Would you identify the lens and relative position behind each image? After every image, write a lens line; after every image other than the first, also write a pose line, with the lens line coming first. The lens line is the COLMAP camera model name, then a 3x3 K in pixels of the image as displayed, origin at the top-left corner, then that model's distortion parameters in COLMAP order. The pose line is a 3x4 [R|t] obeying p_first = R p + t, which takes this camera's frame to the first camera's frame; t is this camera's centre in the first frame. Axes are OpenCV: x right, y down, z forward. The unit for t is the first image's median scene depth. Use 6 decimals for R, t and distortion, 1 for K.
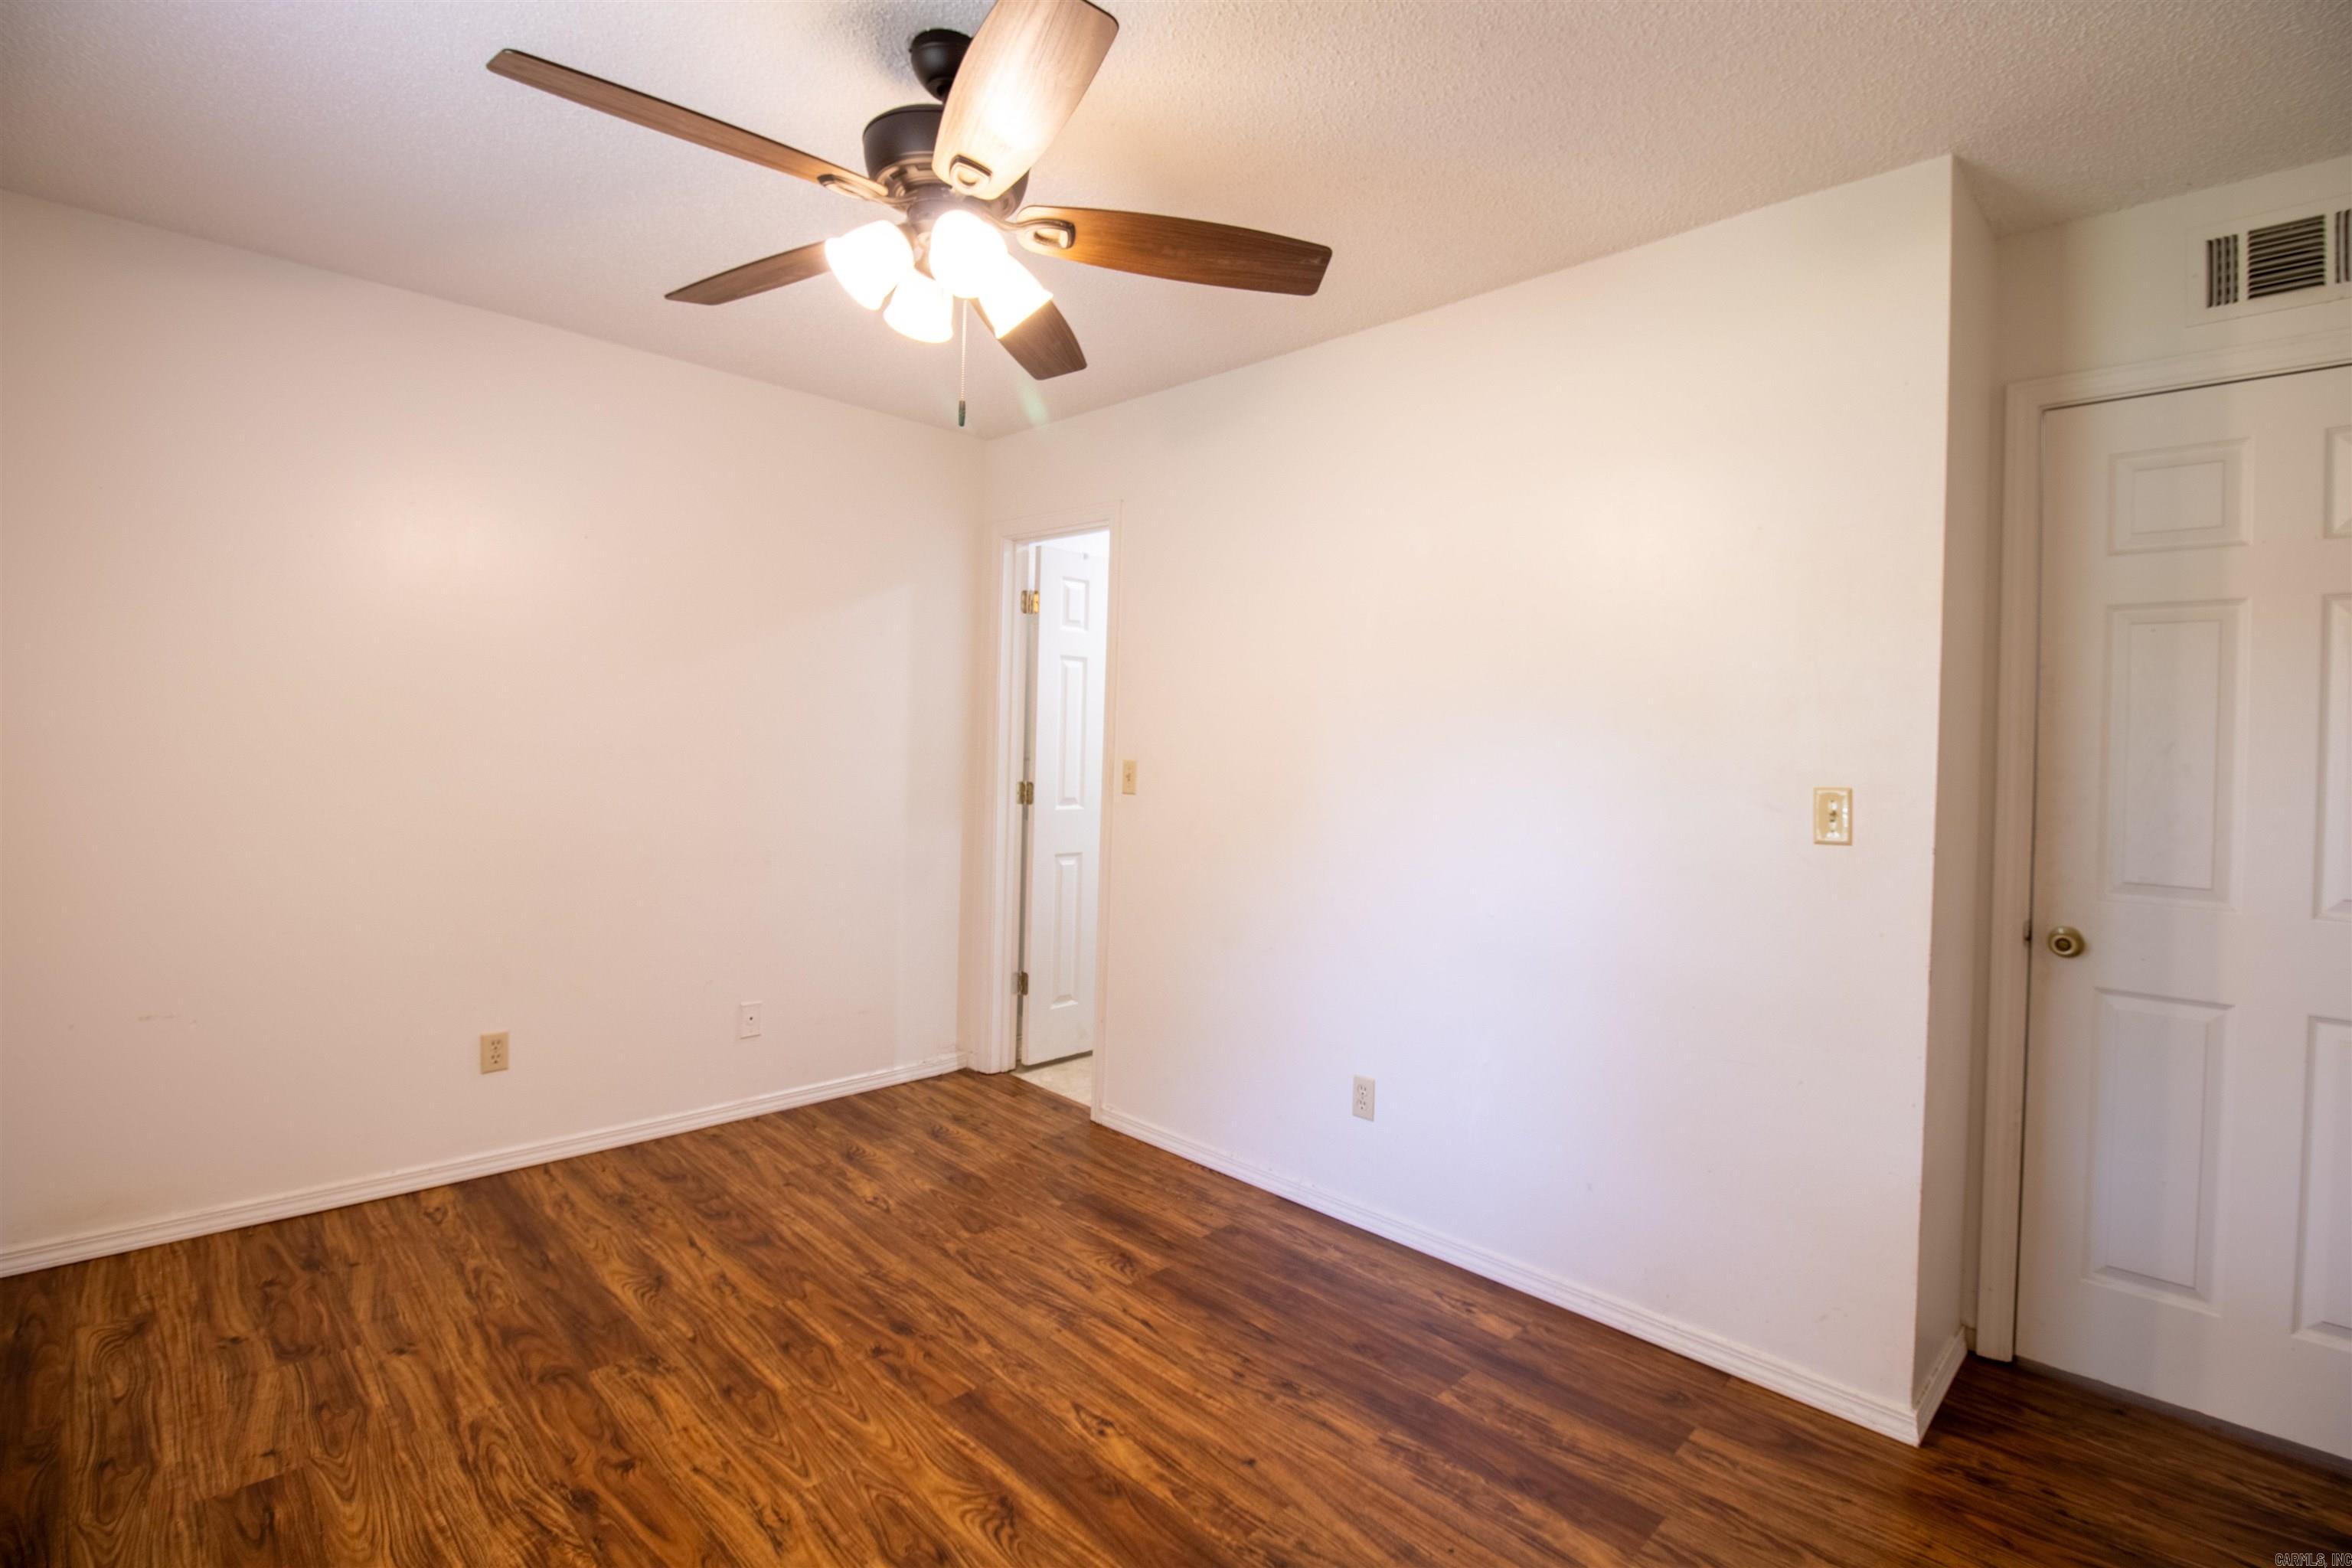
lens RADIAL K [[1091.9, 0, 1196.0], [0, 1091.9, 759.6], [0, 0, 1]] dist [0.003100, -0.015674]
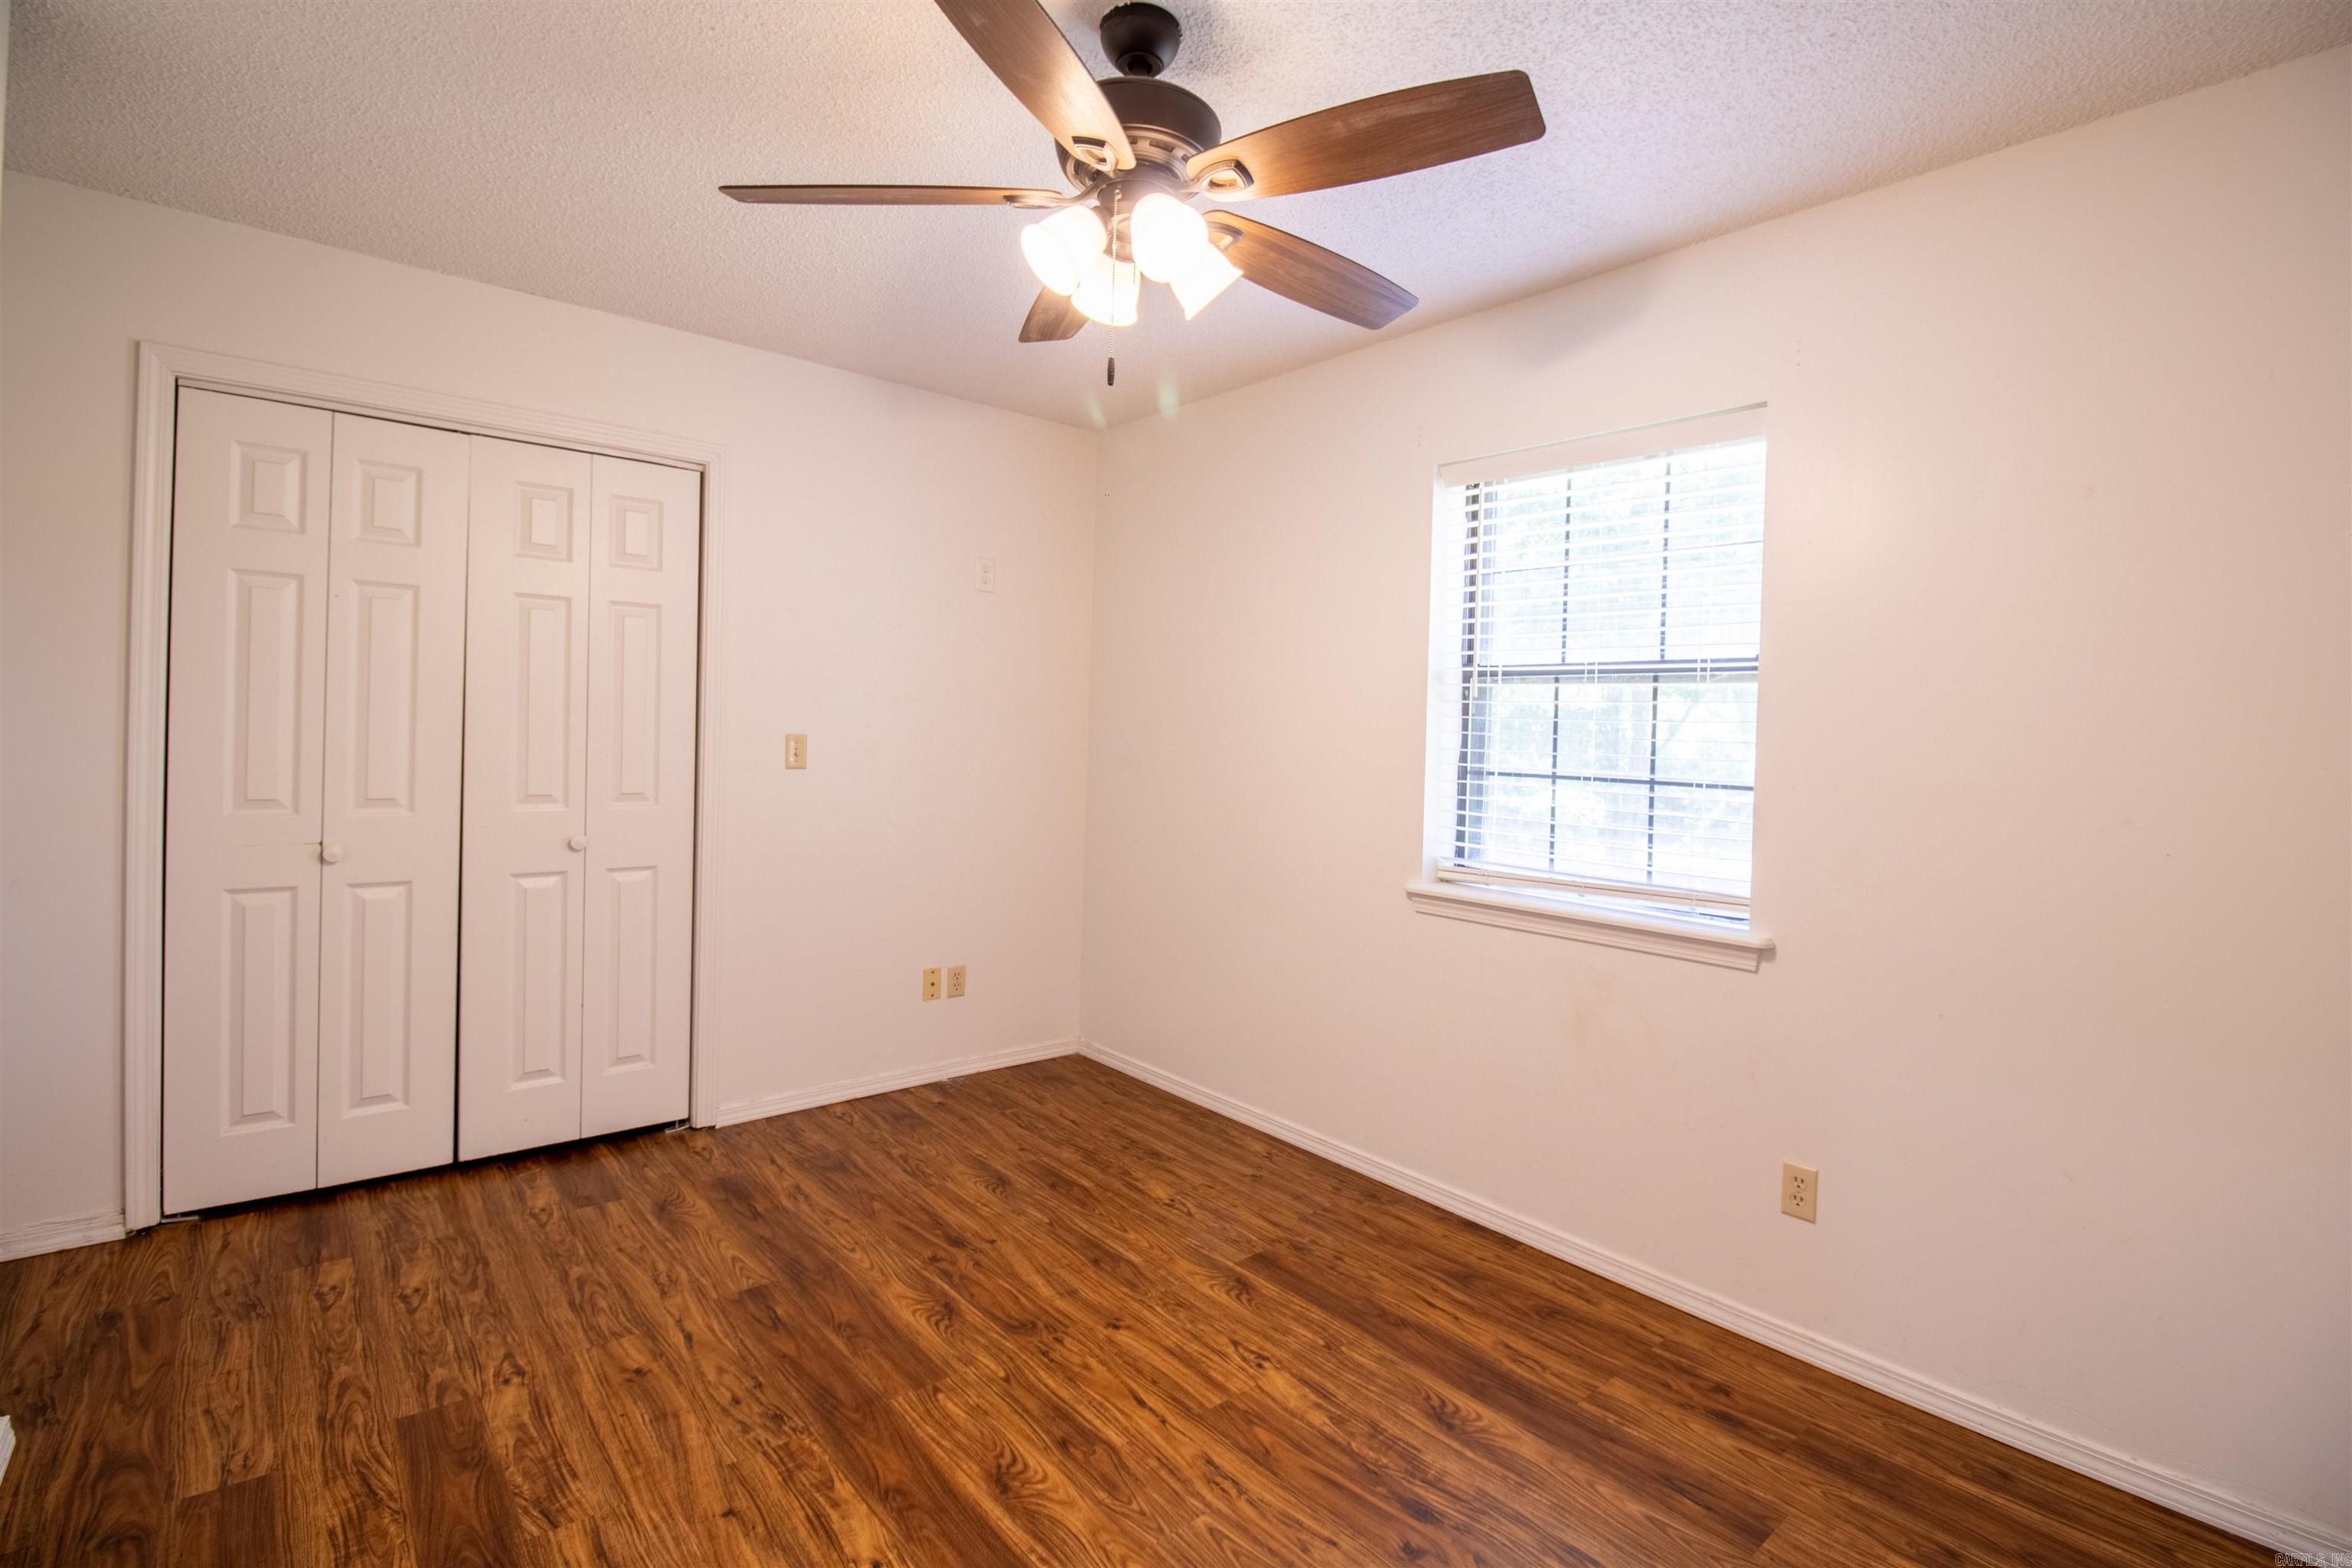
lens RADIAL K [[1091.9, 0, 1196.0], [0, 1091.9, 759.6], [0, 0, 1]] dist [0.003100, -0.015674]
pose [[-0.995027, -0.062438, 0.077601, -0.333247], [-0.059515, 0.997449, 0.039422, -0.029852], [-0.079865, 0.034607, -0.996205, 1.685861]]
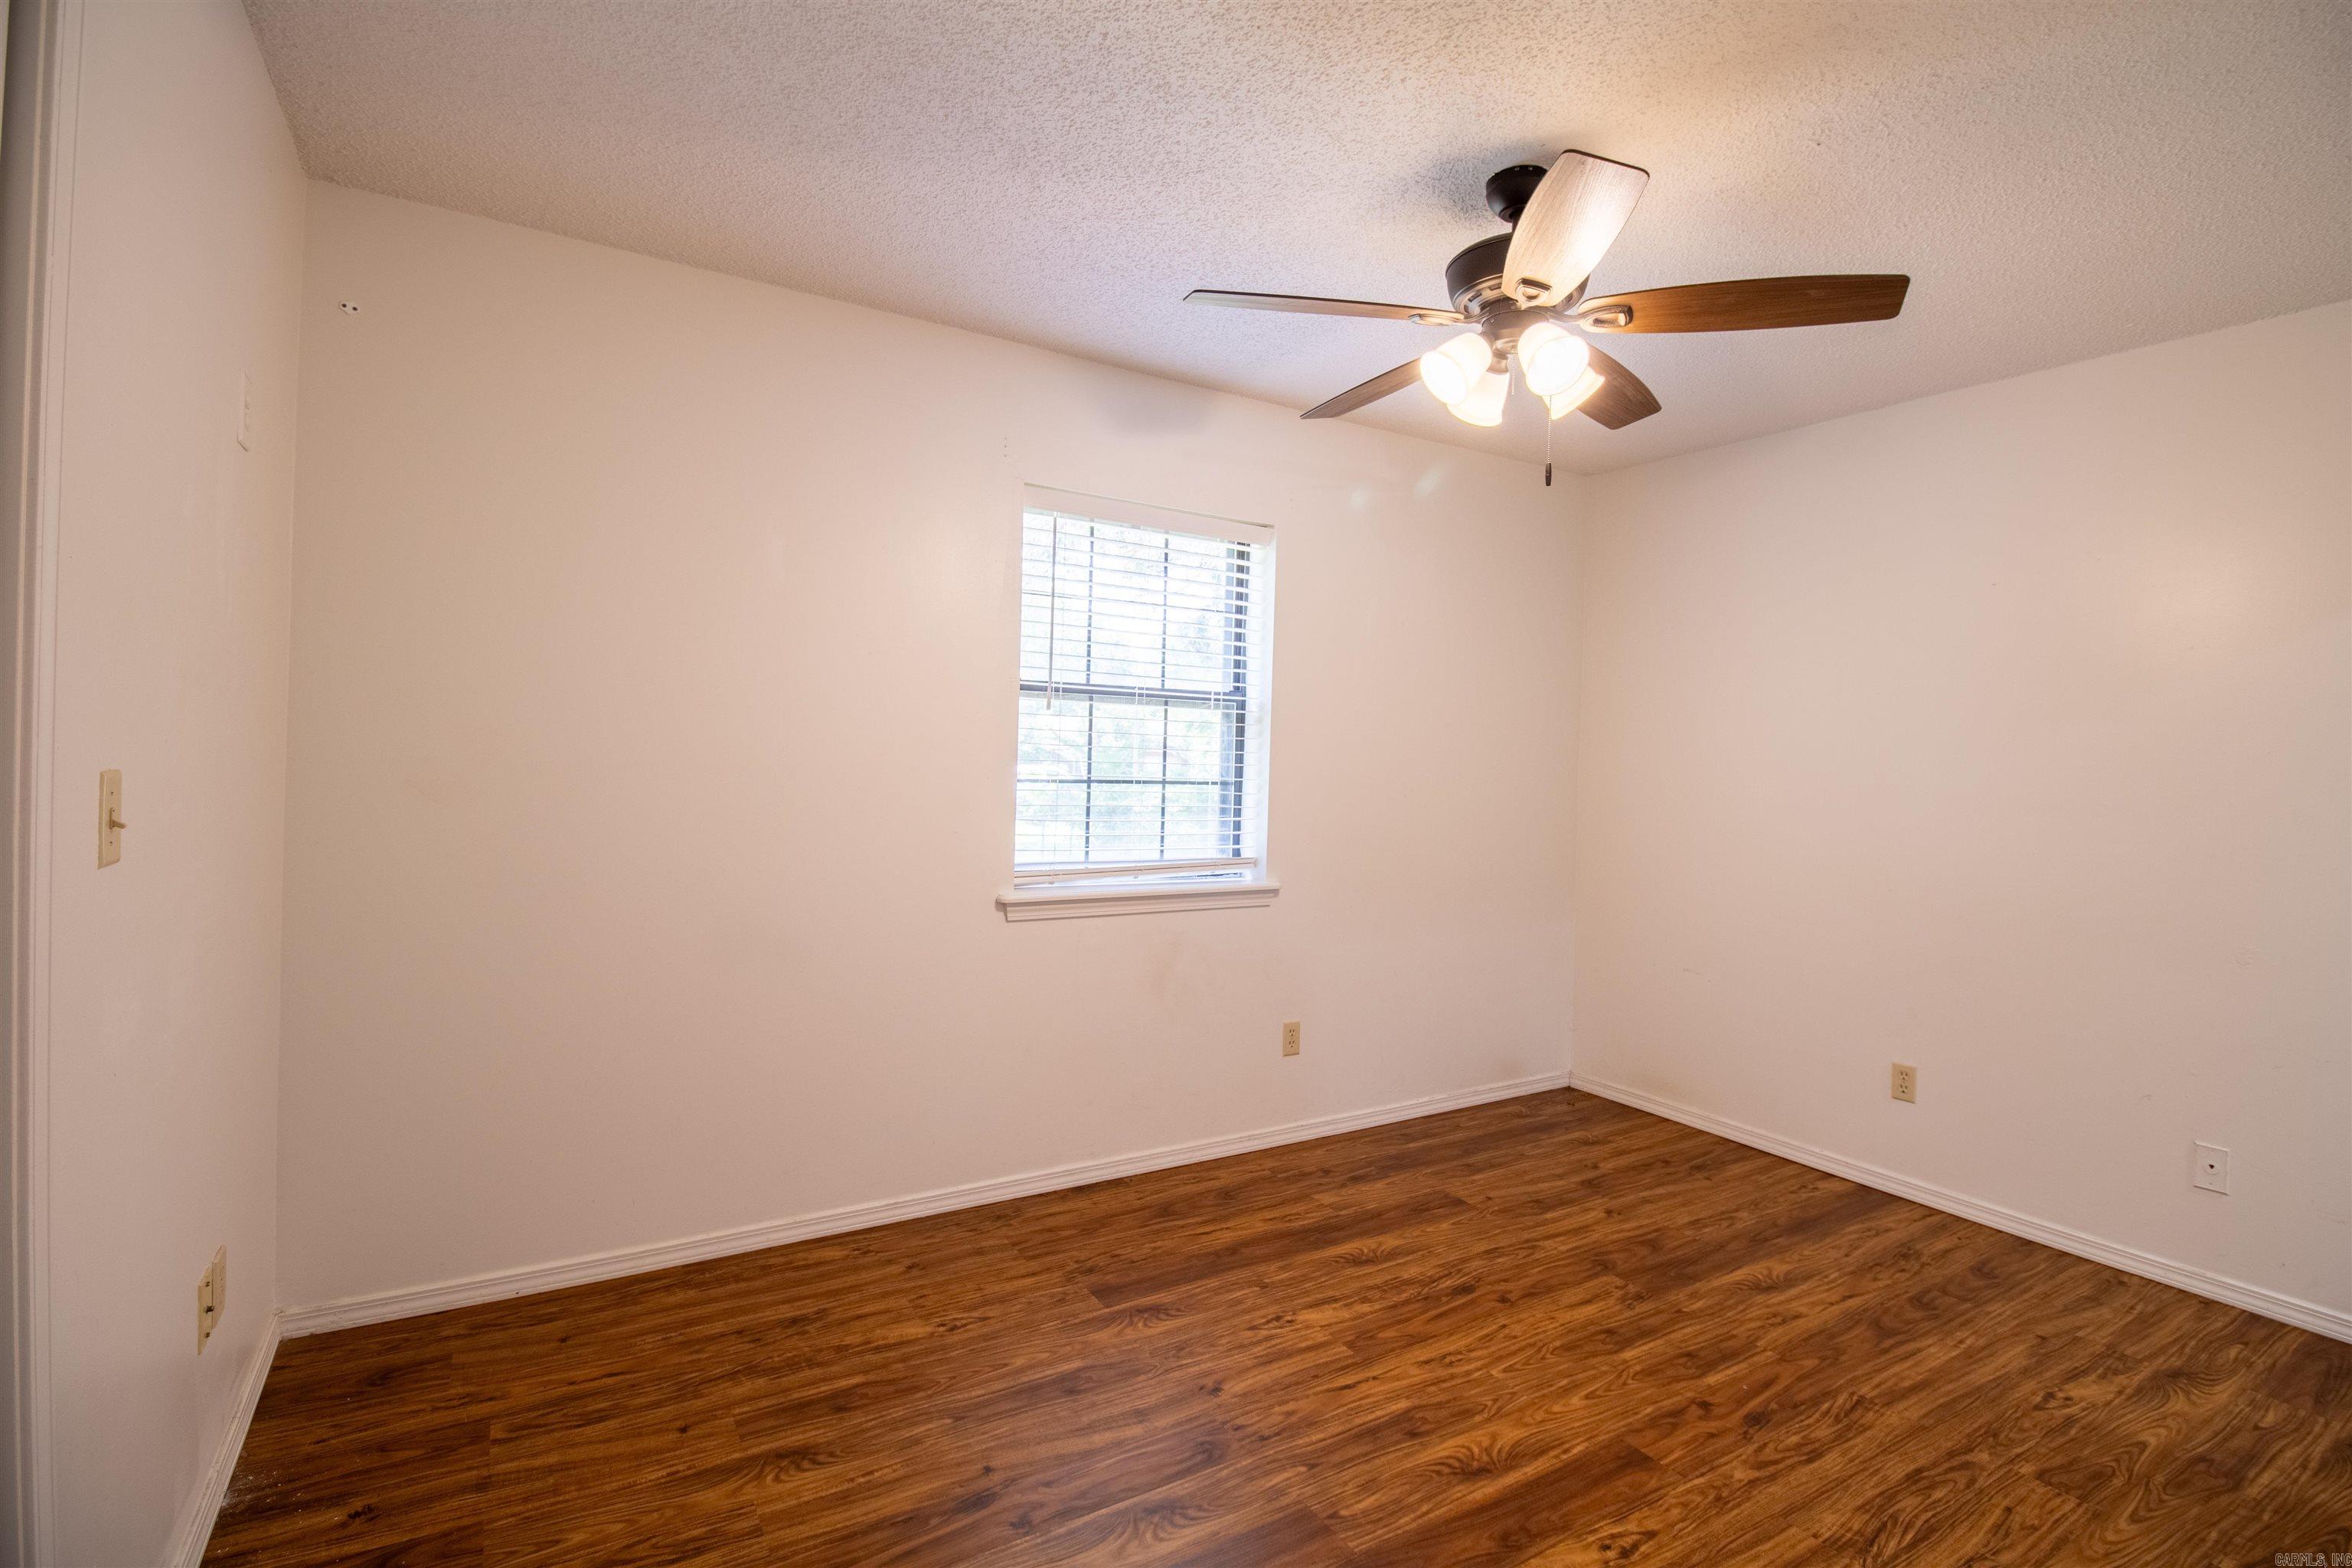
lens RADIAL K [[1091.9, 0, 1196.0], [0, 1091.9, 759.6], [0, 0, 1]] dist [0.003100, -0.015674]
pose [[-0.233536, -0.029144, -0.971911, 0.830892], [-0.050896, 0.998547, -0.017713, 0.007664], [0.971015, 0.045330, -0.234680, 0.813441]]
